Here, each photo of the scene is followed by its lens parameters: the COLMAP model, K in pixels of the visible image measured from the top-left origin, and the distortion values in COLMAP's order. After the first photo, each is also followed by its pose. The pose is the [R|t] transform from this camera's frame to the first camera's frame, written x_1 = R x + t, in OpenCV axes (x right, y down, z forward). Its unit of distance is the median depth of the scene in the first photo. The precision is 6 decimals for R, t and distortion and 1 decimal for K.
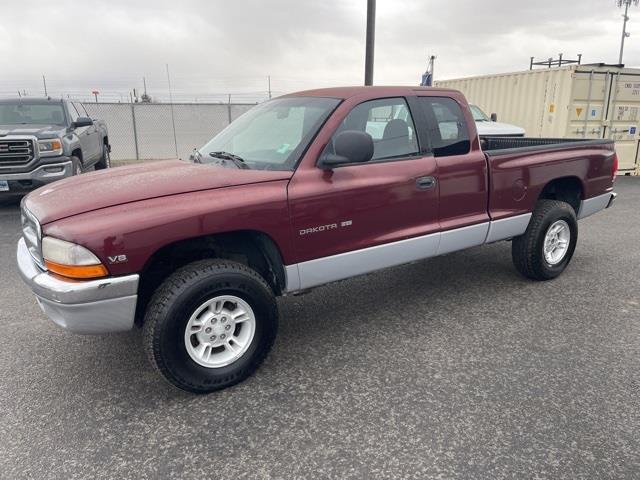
lens RADIAL K [[481.4, 0, 313.3], [0, 481.4, 244.3], [0, 0, 1]] dist [0.074508, -0.098260]
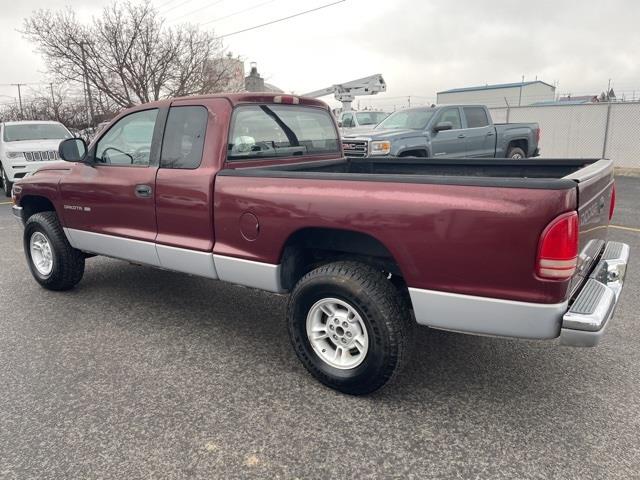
lens RADIAL K [[481.4, 0, 313.3], [0, 481.4, 244.3], [0, 0, 1]] dist [0.074508, -0.098260]
pose [[0.343572, 0.227090, -0.911257, 1.488023], [-0.226843, 0.961659, 0.154124, -0.290815], [0.911318, 0.153759, 0.381912, 1.064447]]
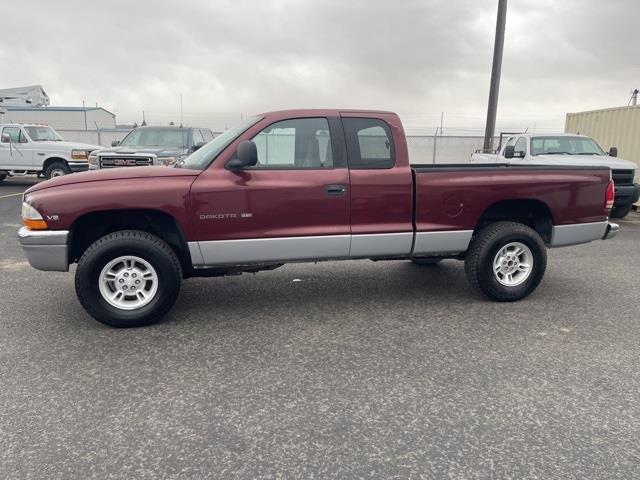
lens RADIAL K [[481.4, 0, 313.3], [0, 481.4, 244.3], [0, 0, 1]] dist [0.074508, -0.098260]
pose [[0.939964, 0.089117, -0.329433, 0.644008], [-0.111672, 0.992479, -0.050151, 0.073680], [0.322486, 0.083929, 0.942846, -0.107027]]
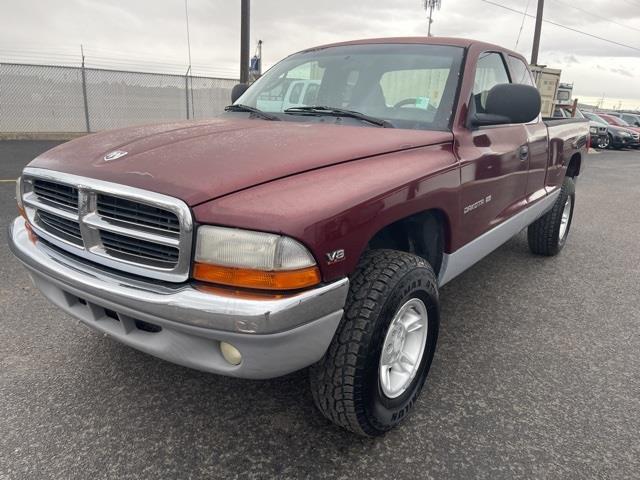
lens RADIAL K [[481.4, 0, 313.3], [0, 481.4, 244.3], [0, 0, 1]] dist [0.074508, -0.098260]
pose [[0.941404, -0.048855, 0.333724, -0.490544], [0.038172, 0.998529, 0.038500, -0.008624], [-0.335114, -0.023506, 0.941884, 0.314955]]
